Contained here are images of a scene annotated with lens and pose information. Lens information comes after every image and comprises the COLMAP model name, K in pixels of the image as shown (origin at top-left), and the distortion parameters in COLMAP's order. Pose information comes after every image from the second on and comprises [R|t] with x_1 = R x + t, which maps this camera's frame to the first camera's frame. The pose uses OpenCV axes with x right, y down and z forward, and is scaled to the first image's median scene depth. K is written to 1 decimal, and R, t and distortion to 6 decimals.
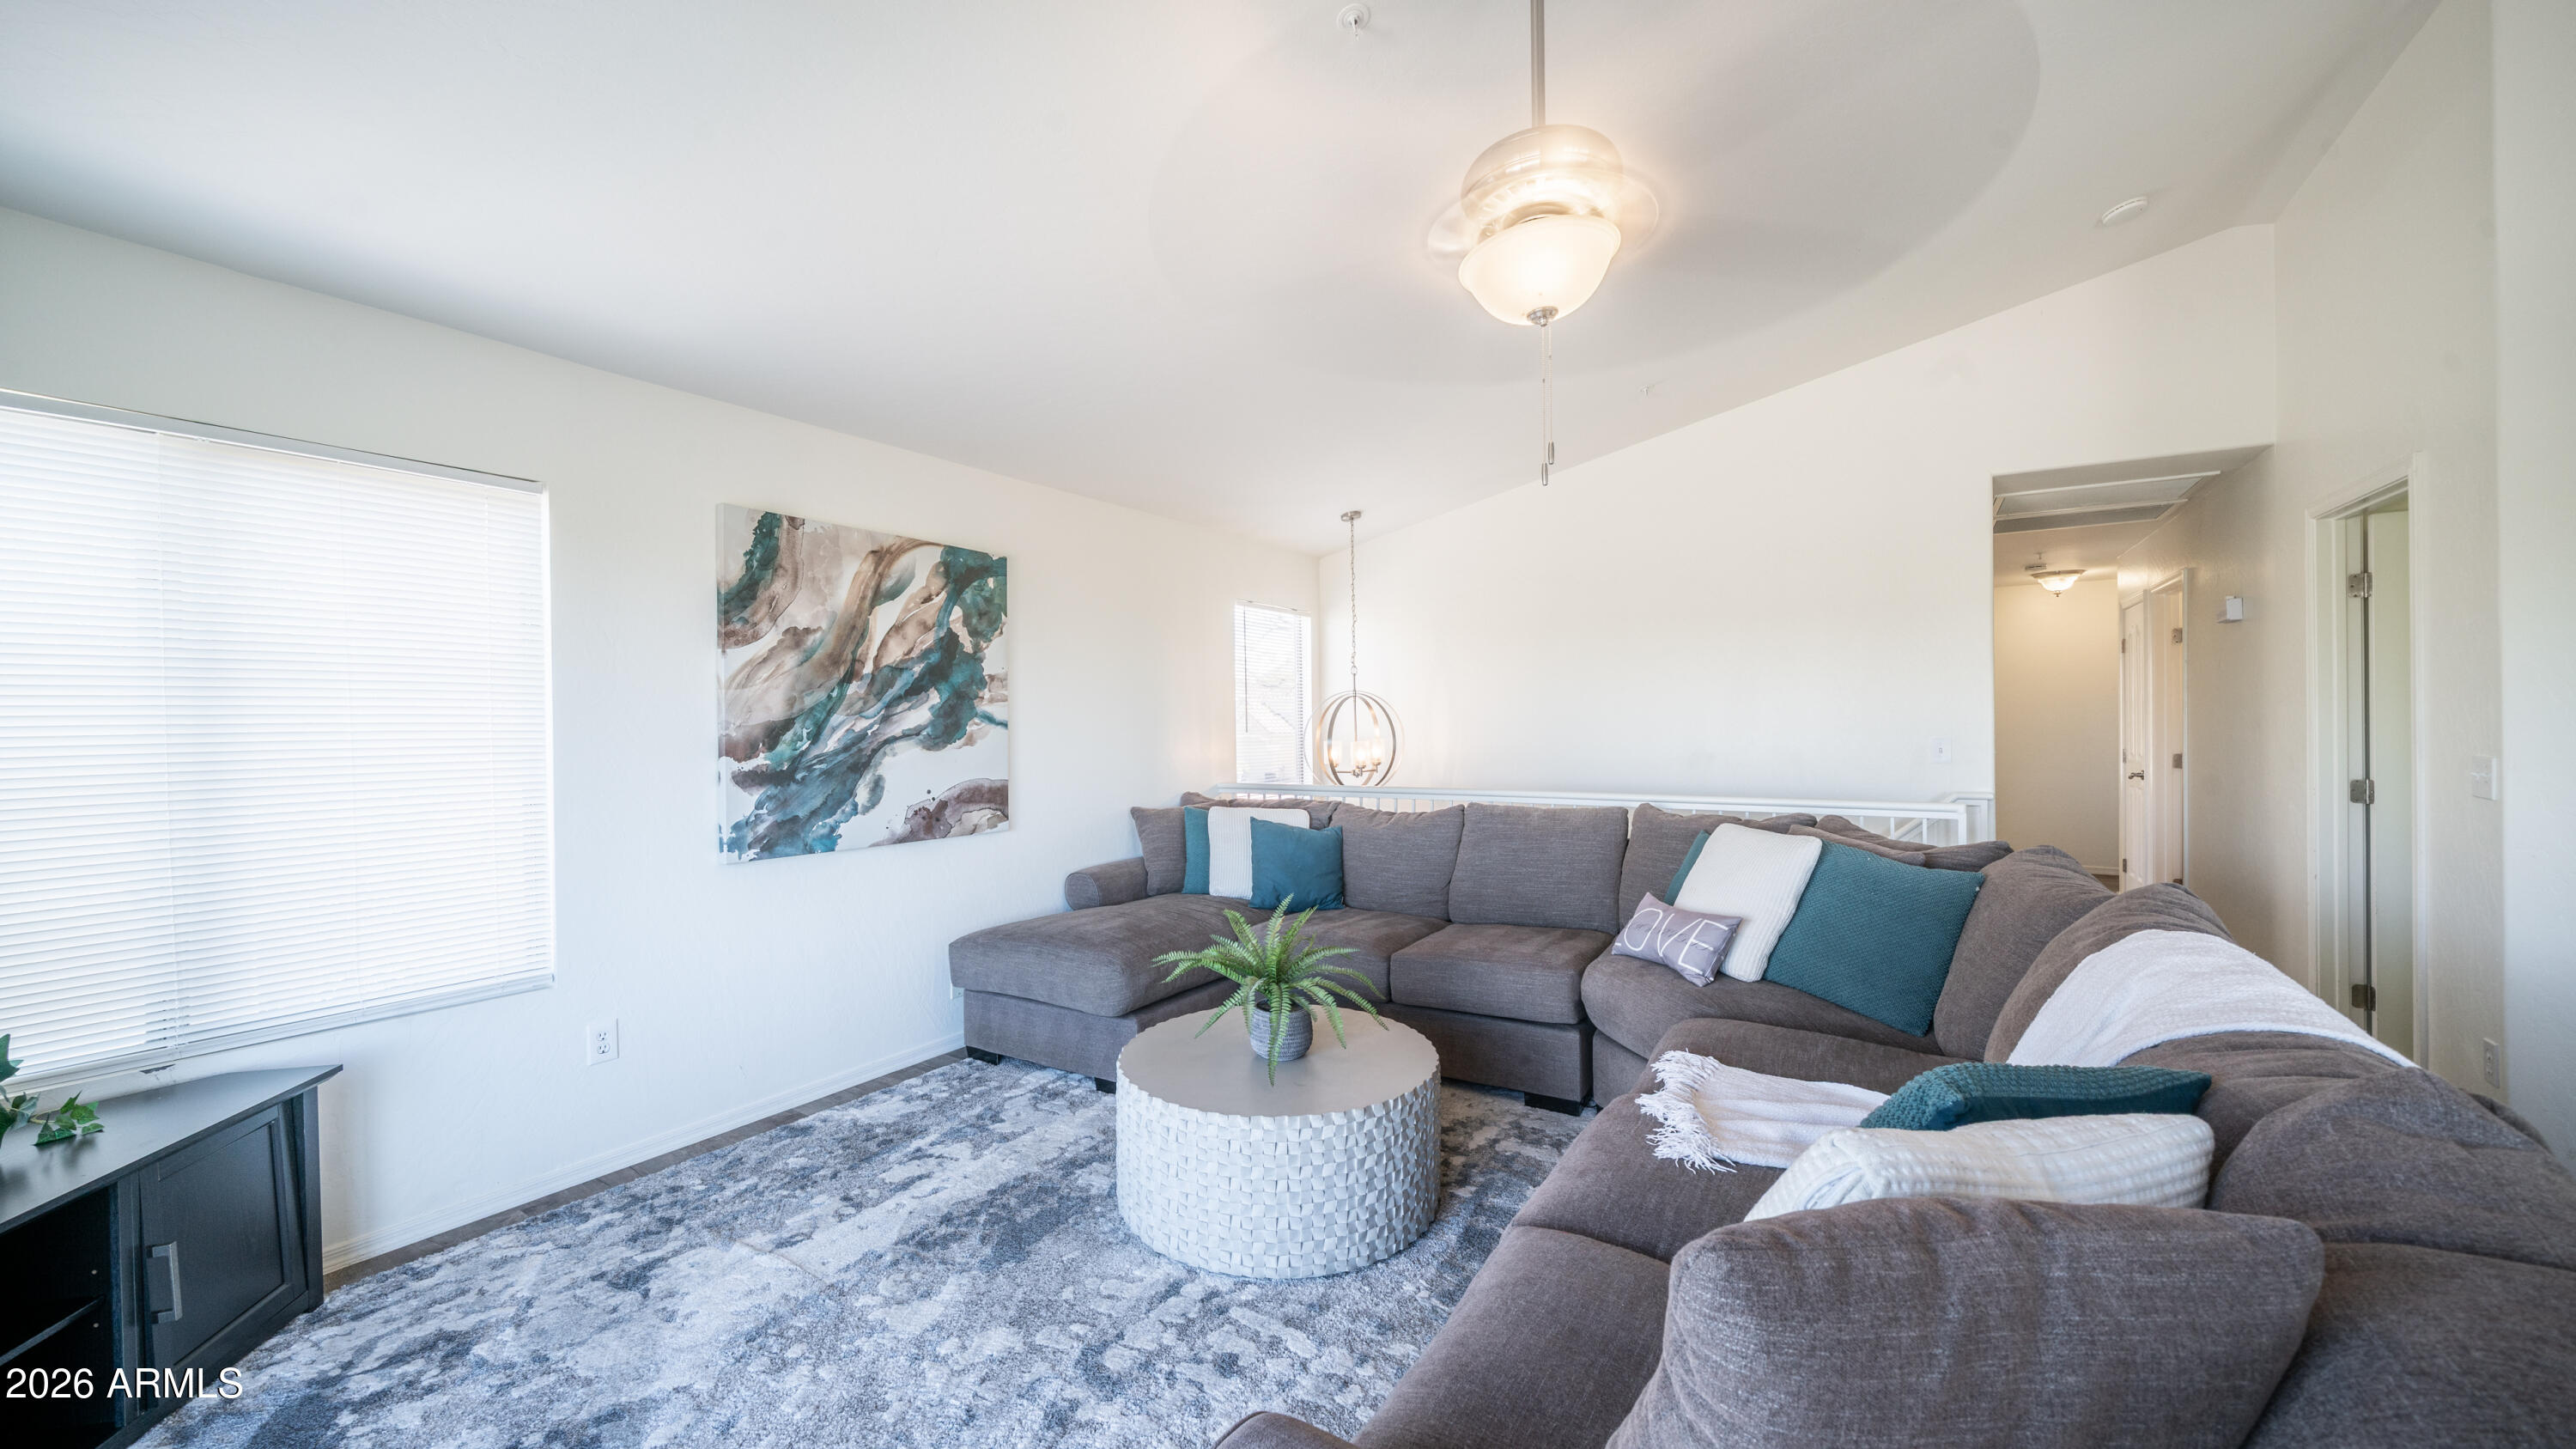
lens RADIAL K [[959.8, 0, 1278.5], [0, 959.8, 725.4], [0, 0, 1]] dist [-0.002942, -0.000129]
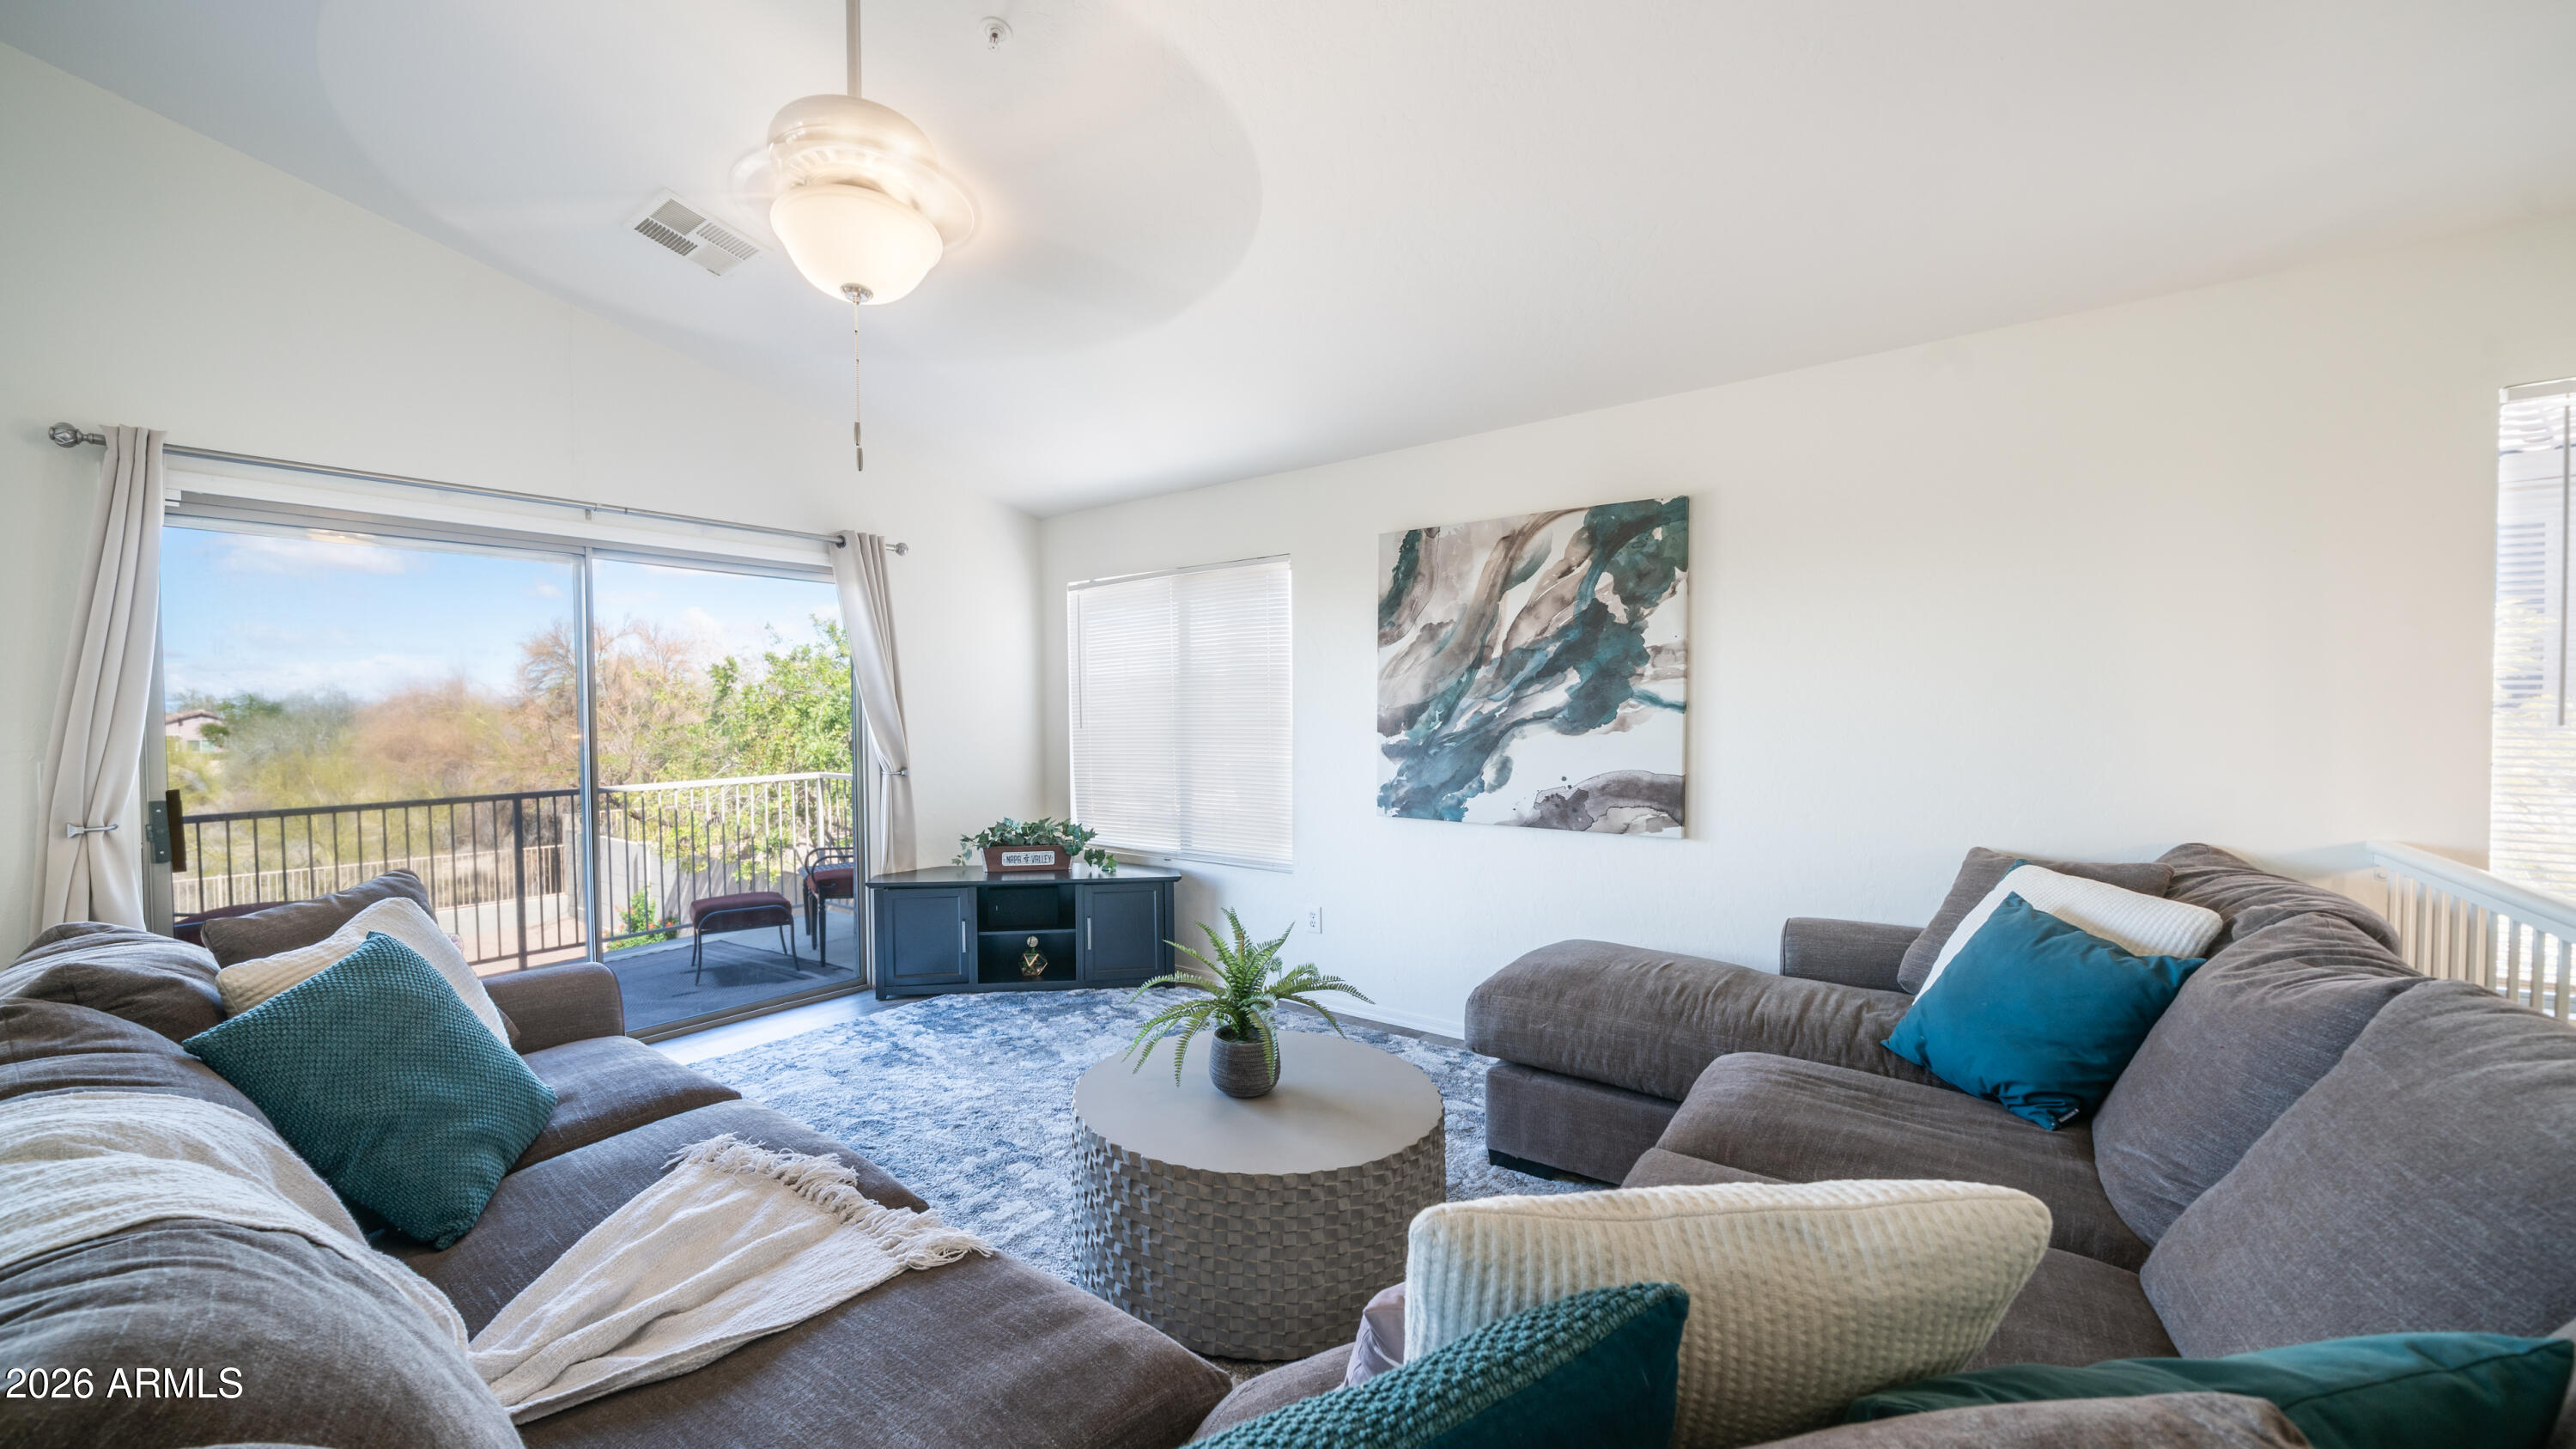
lens RADIAL K [[959.8, 0, 1186.7], [0, 959.8, 749.7], [0, 0, 1]] dist [-0.002942, -0.000129]
pose [[-0.115877, 0.039020, -0.992497, 0.655325], [-0.002498, 0.999213, 0.039576, 0.005088], [0.993260, 0.007065, -0.115688, 0.801839]]
